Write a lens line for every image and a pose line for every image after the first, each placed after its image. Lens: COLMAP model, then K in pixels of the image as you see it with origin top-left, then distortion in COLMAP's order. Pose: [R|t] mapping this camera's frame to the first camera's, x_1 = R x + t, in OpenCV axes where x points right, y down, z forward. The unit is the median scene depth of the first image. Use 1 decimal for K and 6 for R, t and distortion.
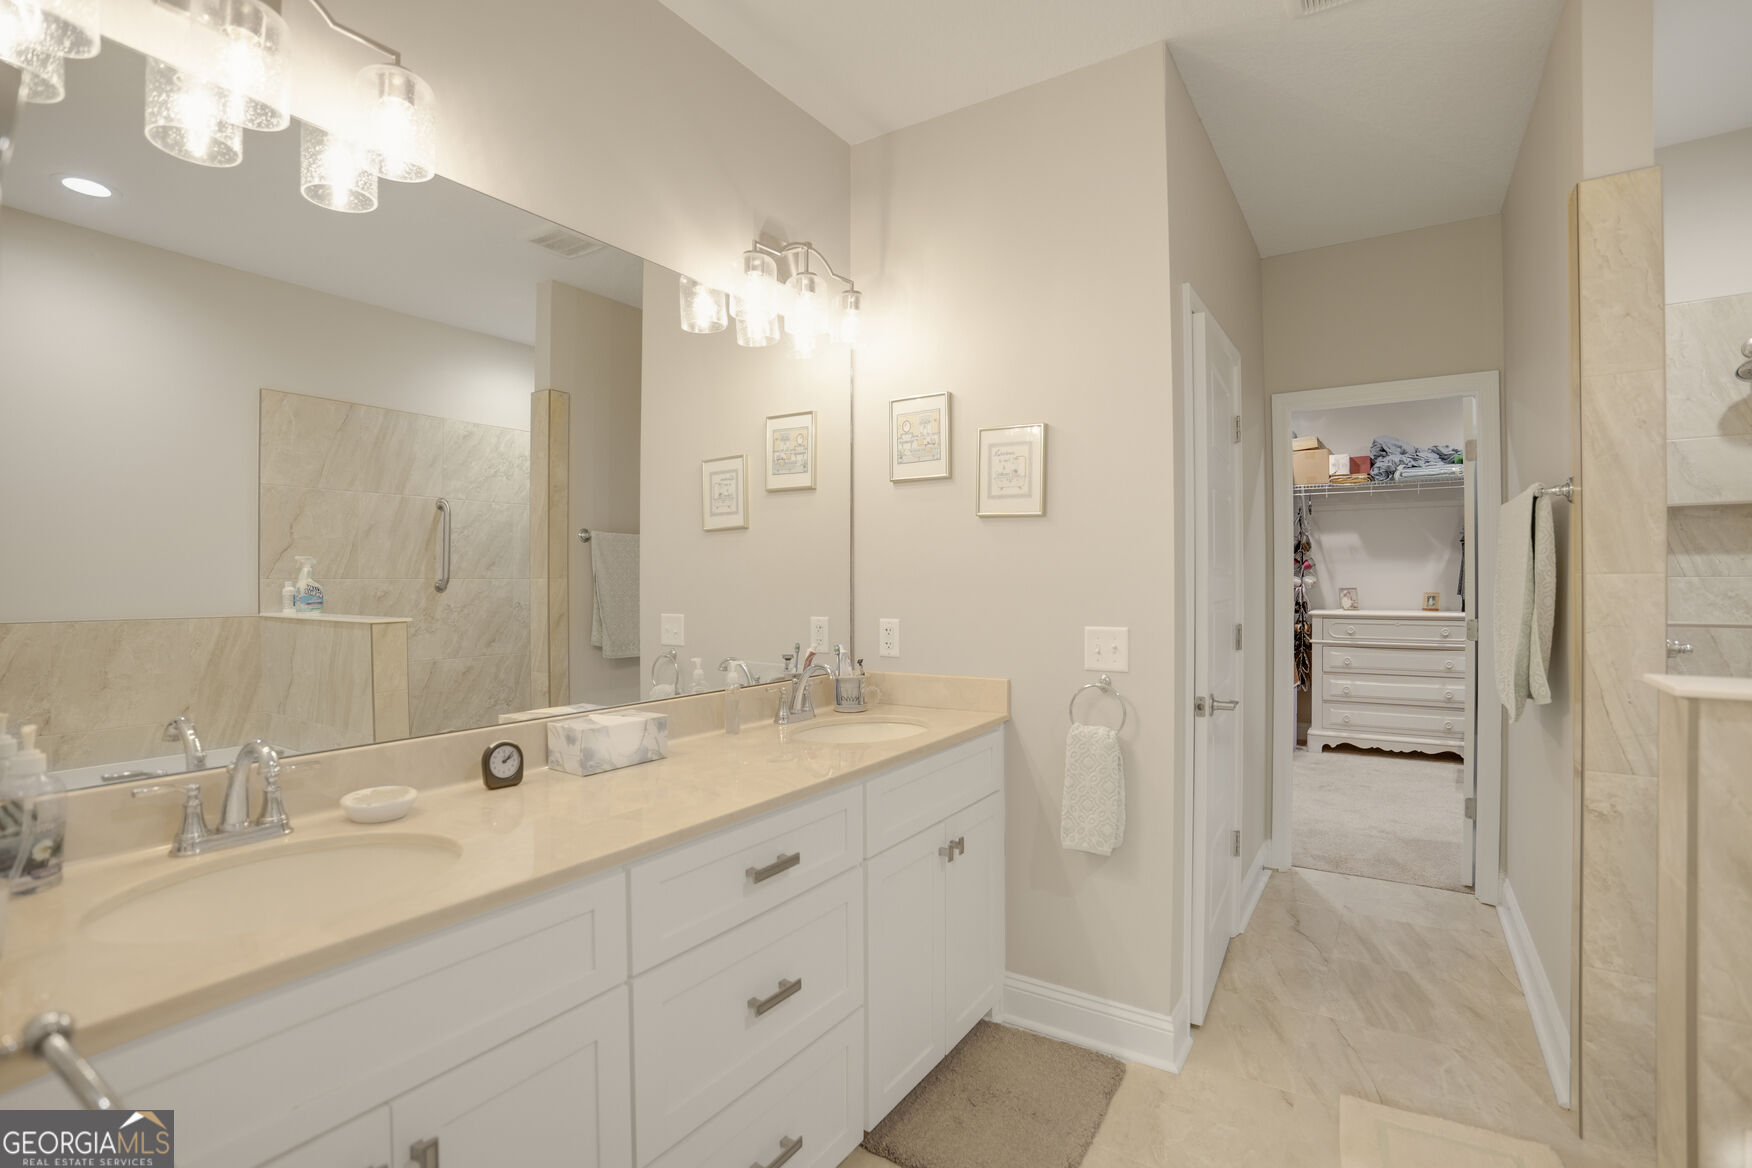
lens RADIAL K [[827.2, 0, 876.0], [0, 827.2, 584.0], [0, 0, 1]] dist [-0.086004, 0.039379]
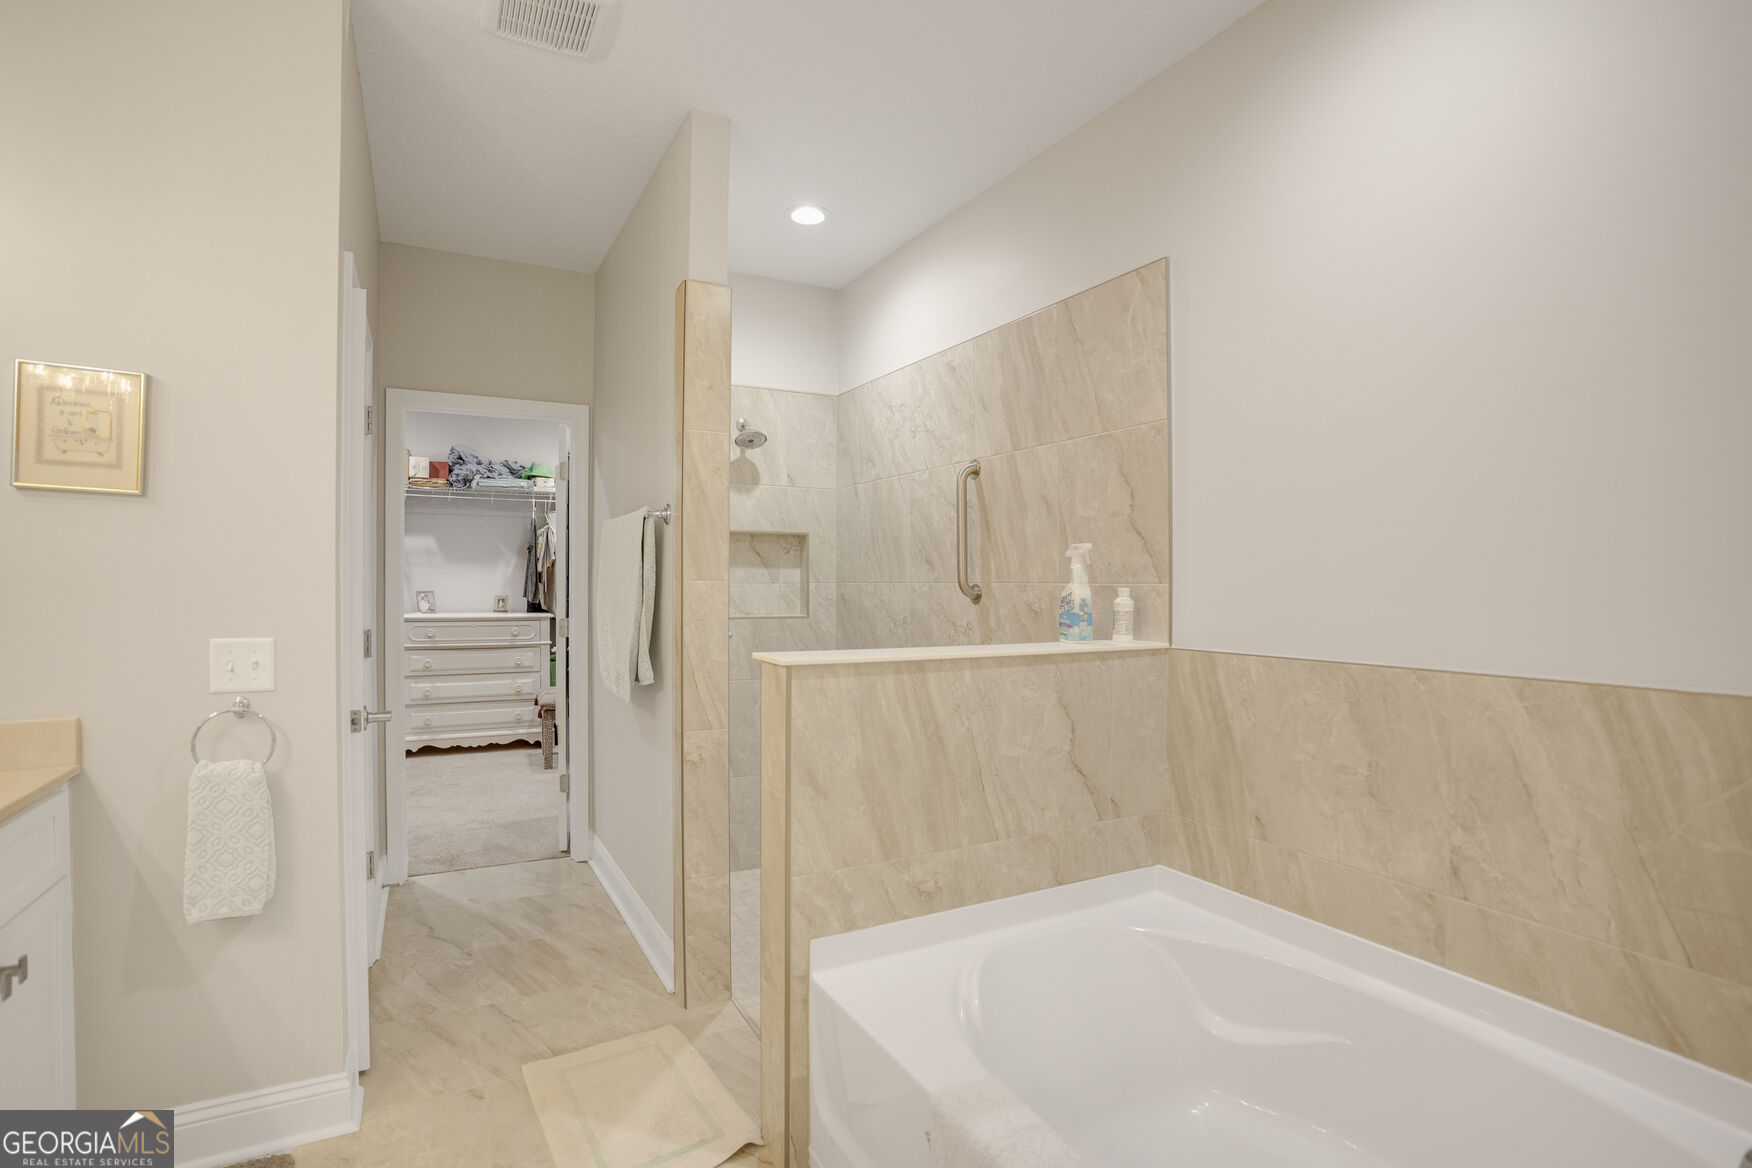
lens RADIAL K [[837.7, 0, 879.2], [0, 837.7, 596.3], [0, 0, 1]] dist [-0.085706, 0.039719]
pose [[0.476970, -0.005163, 0.878904, -0.115989], [-0.004704, 0.999953, 0.008427, 0.000176], [-0.878907, -0.008154, 0.476923, 0.051098]]
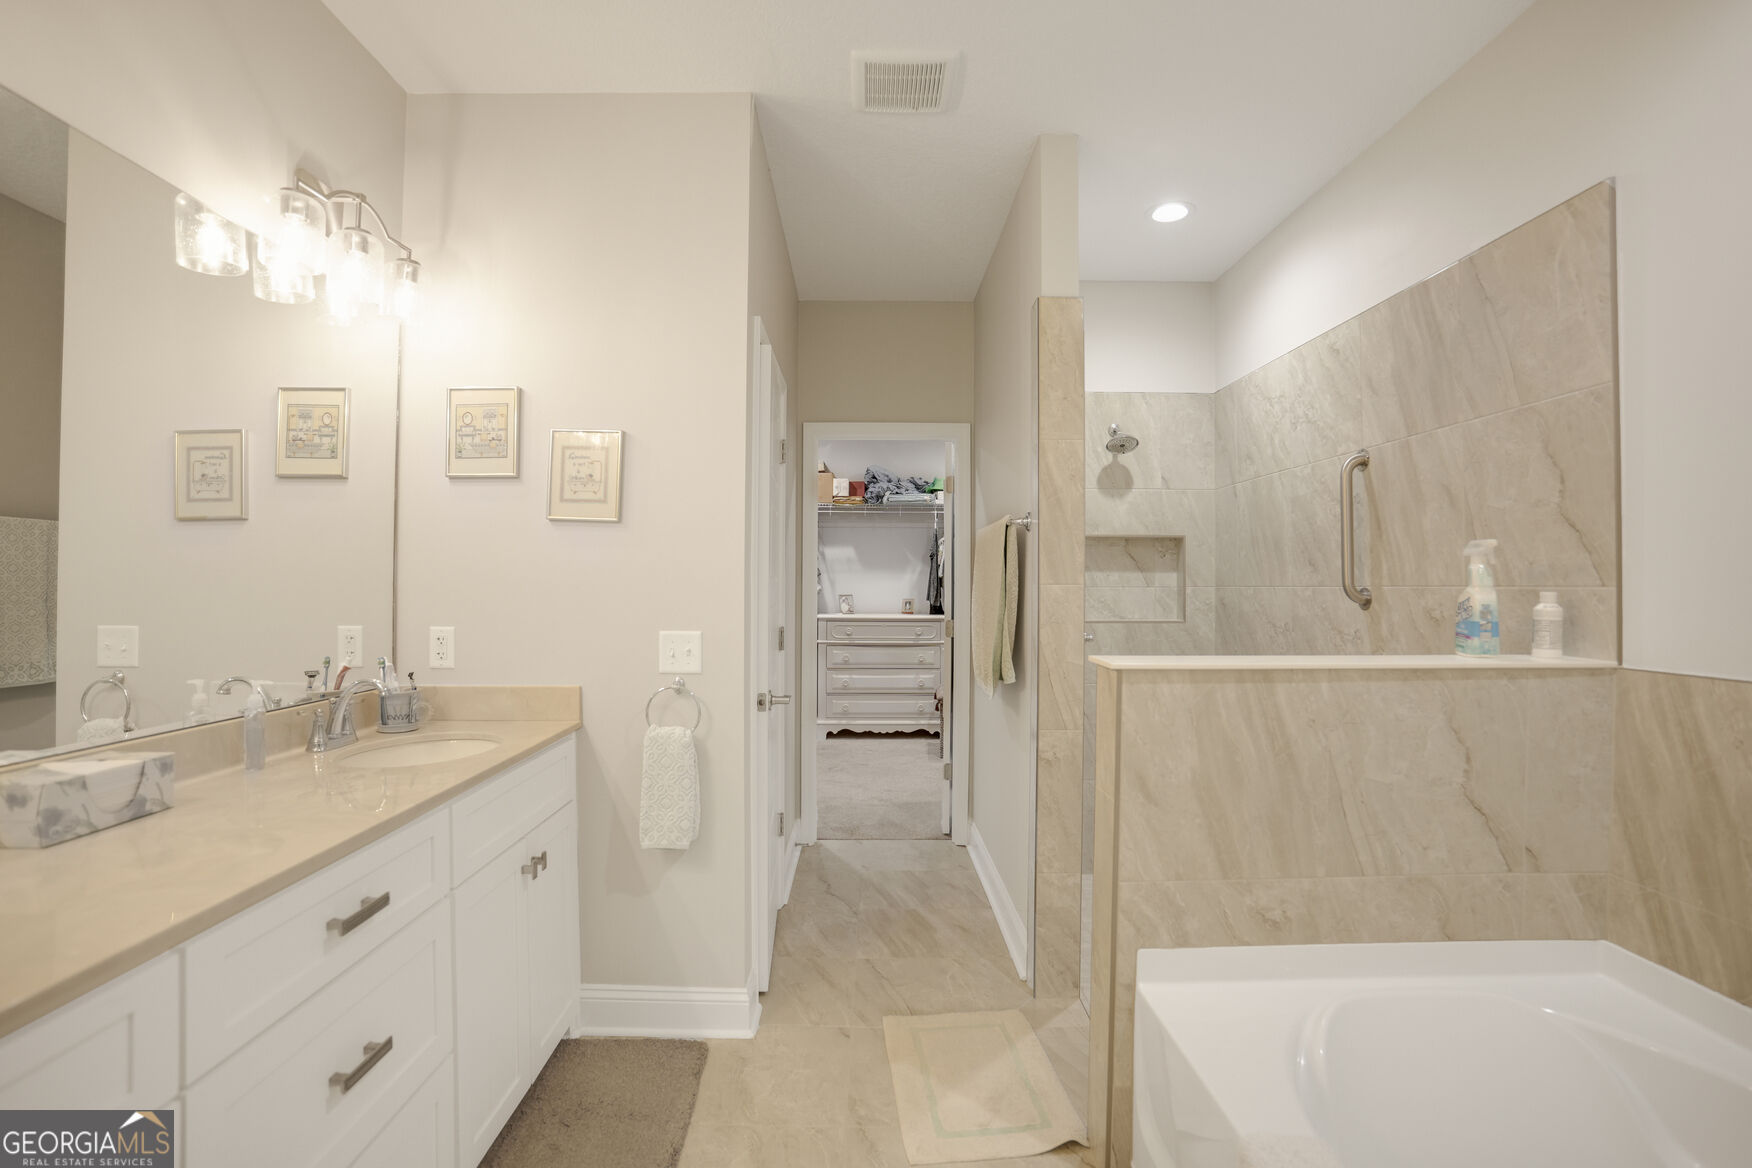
lens RADIAL K [[820.4, 0, 881.7], [0, 820.4, 589.1], [0, 0, 1]] dist [-0.086316, 0.041301]
pose [[0.828939, 0.006491, 0.559301, -0.082369], [-0.005876, 0.999979, -0.002896, 0.000217], [-0.559308, -0.000886, 0.828959, -0.004245]]
